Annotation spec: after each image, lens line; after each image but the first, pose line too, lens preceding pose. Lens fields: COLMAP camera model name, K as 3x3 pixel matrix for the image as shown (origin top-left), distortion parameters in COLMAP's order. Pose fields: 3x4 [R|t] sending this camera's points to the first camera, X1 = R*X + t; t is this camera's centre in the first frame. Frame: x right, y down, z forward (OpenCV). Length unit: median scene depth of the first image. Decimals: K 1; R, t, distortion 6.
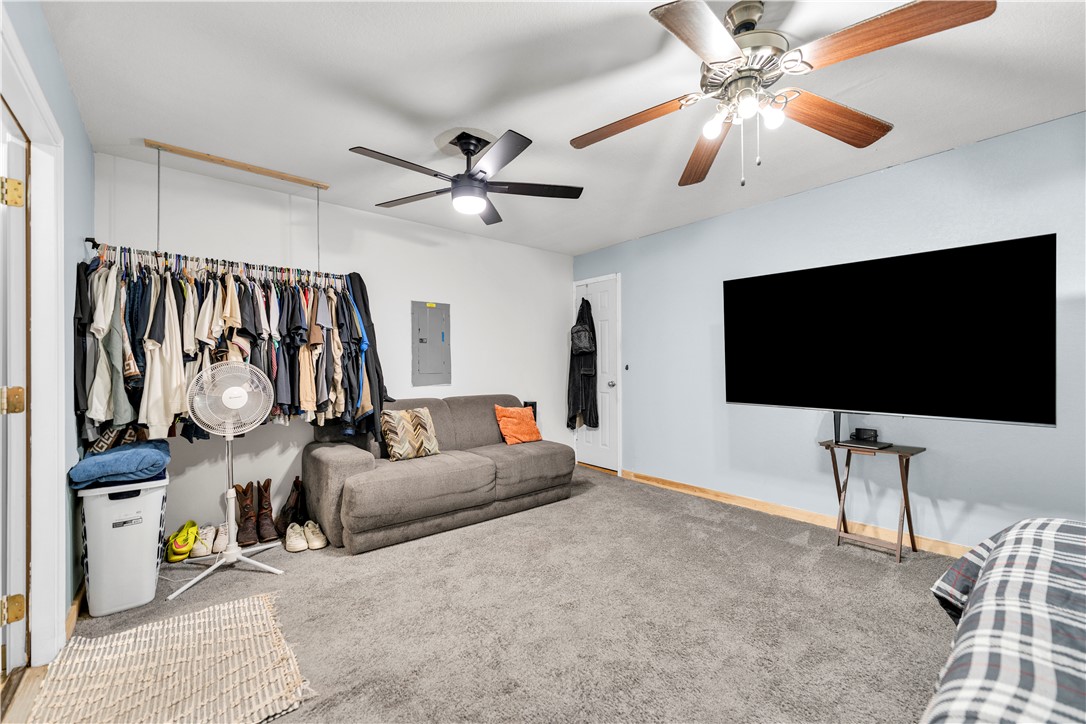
lens RADIAL K [[439.4, 0, 542.5], [0, 439.4, 354.7], [0, 0, 1]] dist [0.001886, 0.000314]
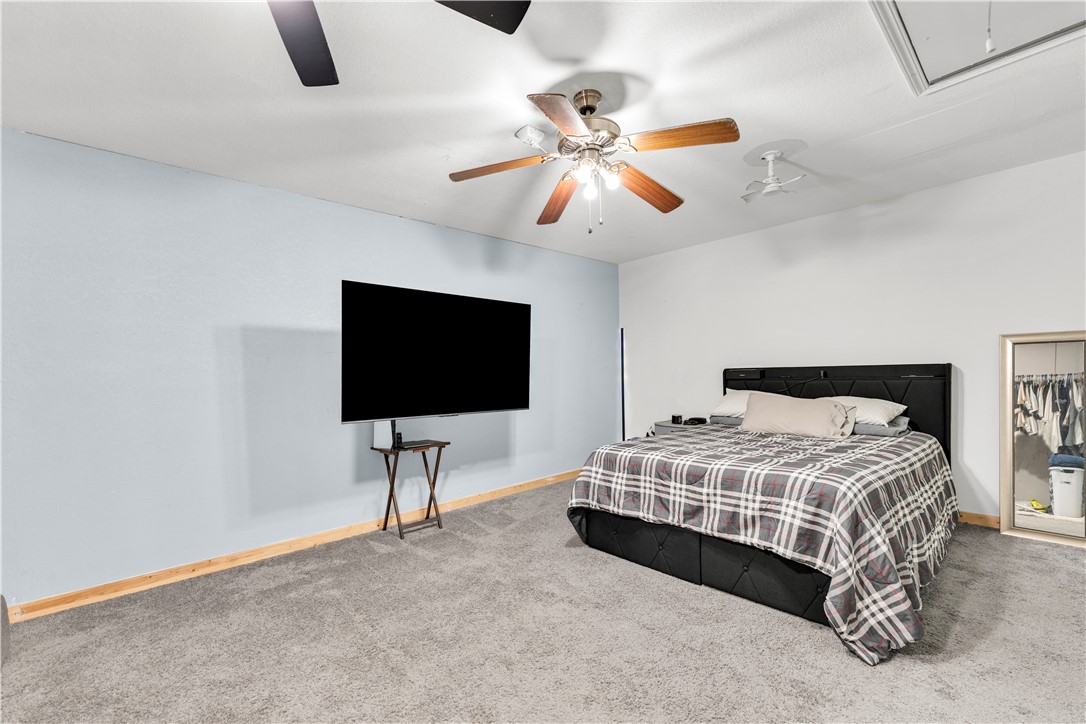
lens RADIAL K [[445.2, 0, 542.1], [0, 445.2, 374.8], [0, 0, 1]] dist [0.000893, 0.000142]
pose [[-0.027045, 0.006550, 0.999613, -0.500921], [-0.001780, 0.999977, -0.006600, 0.022928], [-0.999633, -0.001957, -0.027033, 0.704360]]
